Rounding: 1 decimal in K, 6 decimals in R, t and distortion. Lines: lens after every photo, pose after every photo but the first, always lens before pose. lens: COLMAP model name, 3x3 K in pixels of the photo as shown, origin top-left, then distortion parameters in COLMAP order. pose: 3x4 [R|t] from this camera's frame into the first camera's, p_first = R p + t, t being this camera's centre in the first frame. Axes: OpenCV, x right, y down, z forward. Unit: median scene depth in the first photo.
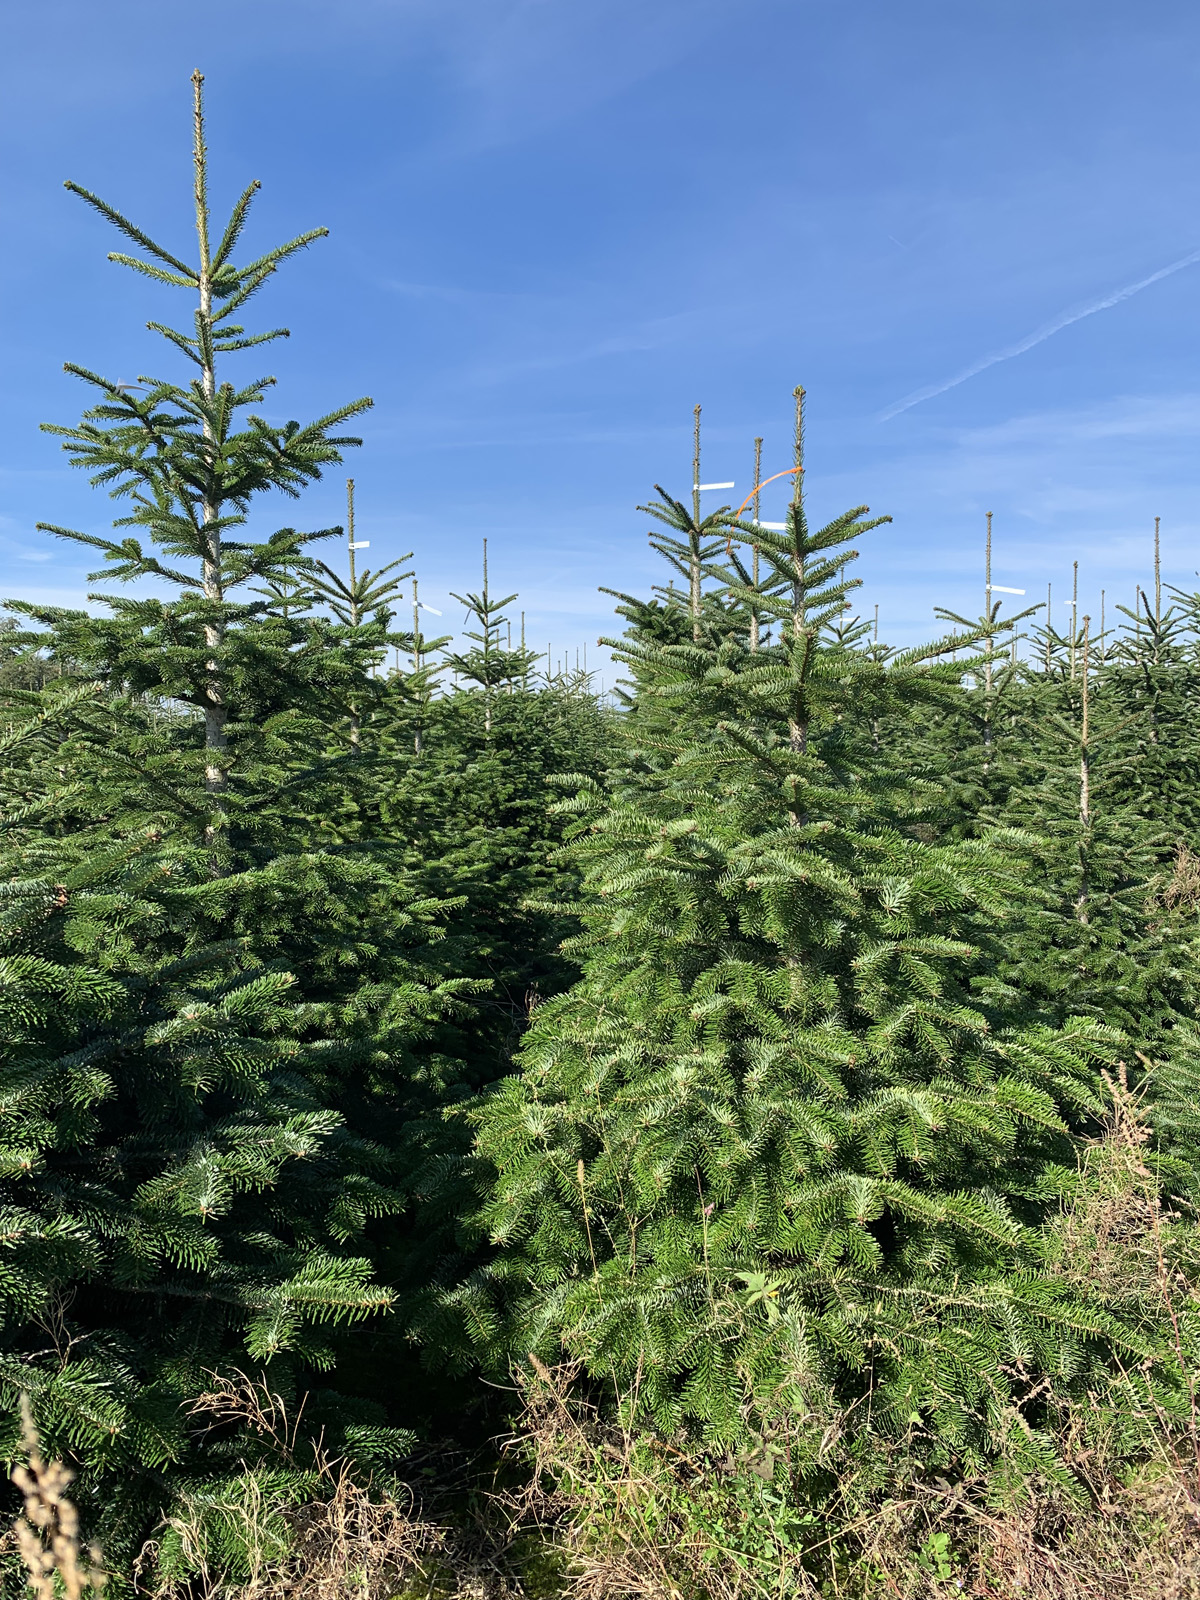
lens RADIAL K [[1221.0, 0, 600.0], [0, 1221.0, 800.0], [0, 0, 1]] dist [0.008673, -0.001589]
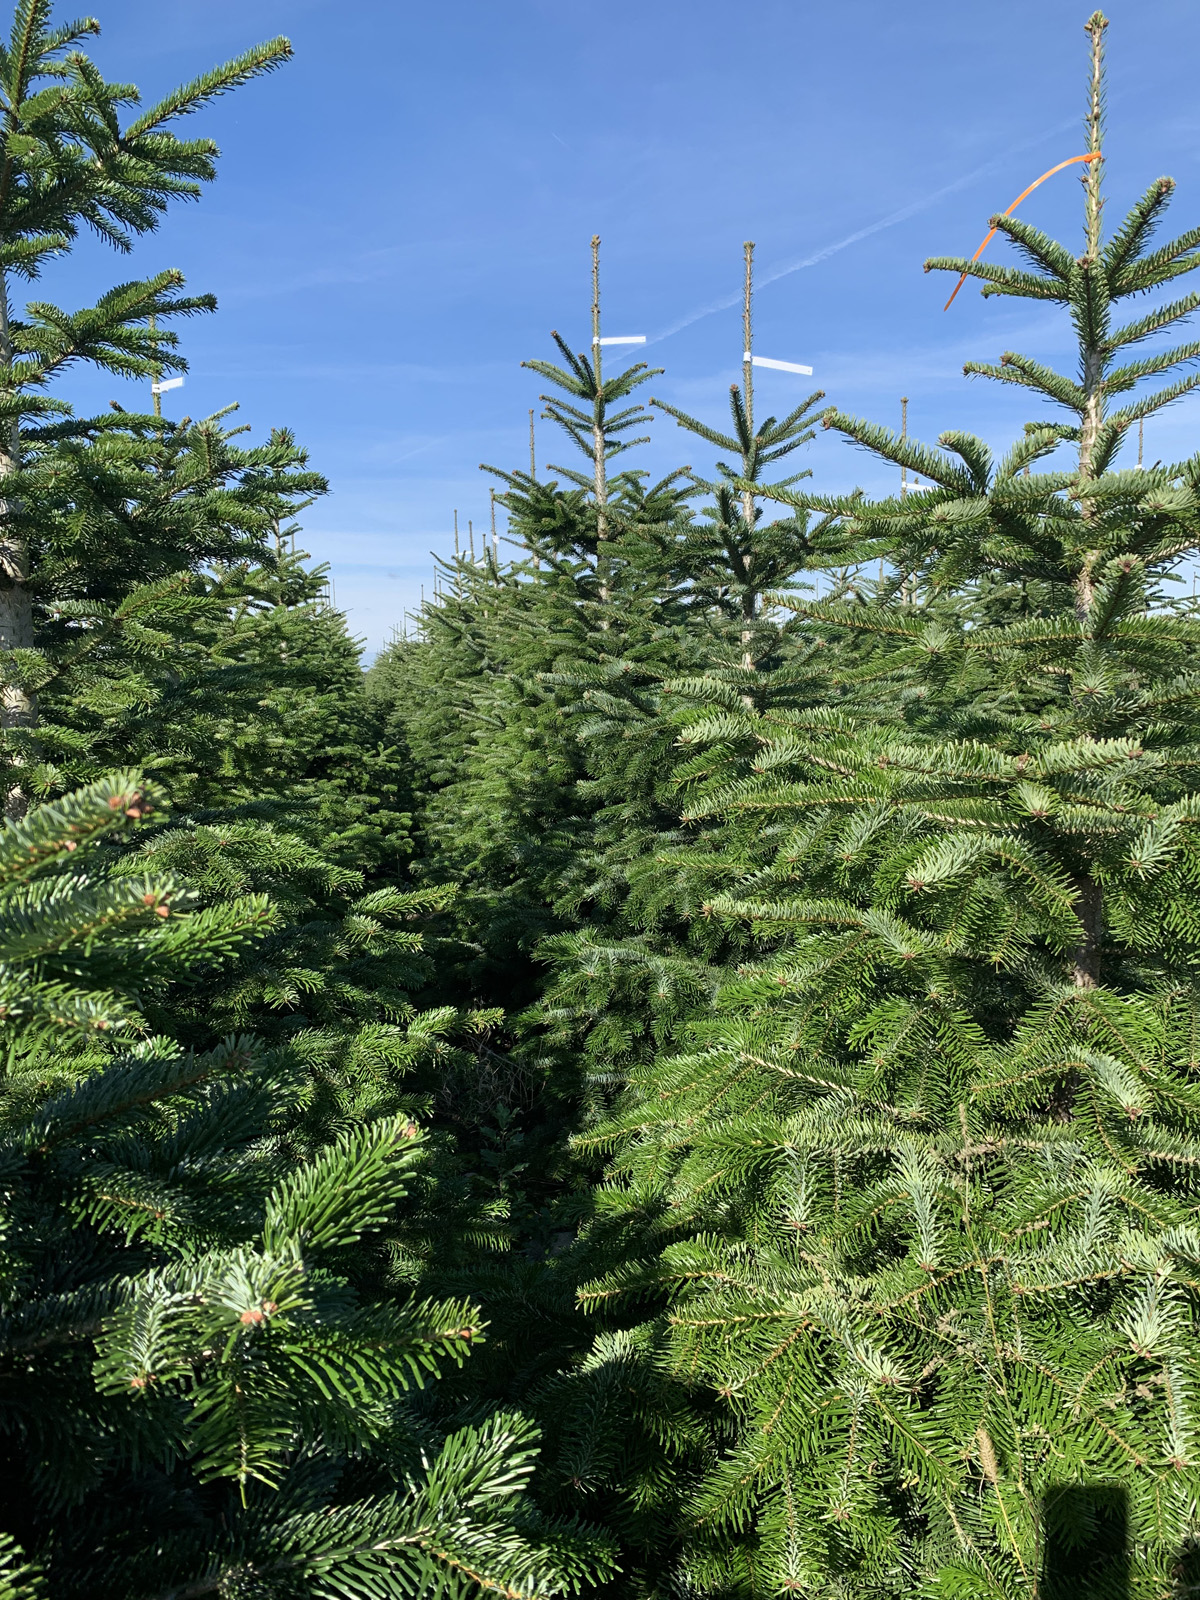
lens RADIAL K [[1227.2, 0, 600.0], [0, 1227.2, 800.0], [0, 0, 1]] dist [-0.002241, -0.001840]
pose [[0.975291, -0.035568, 0.218044, -0.103239], [0.026504, 0.998664, 0.044356, 0.005549], [-0.219331, -0.037481, 0.974930, 0.215364]]
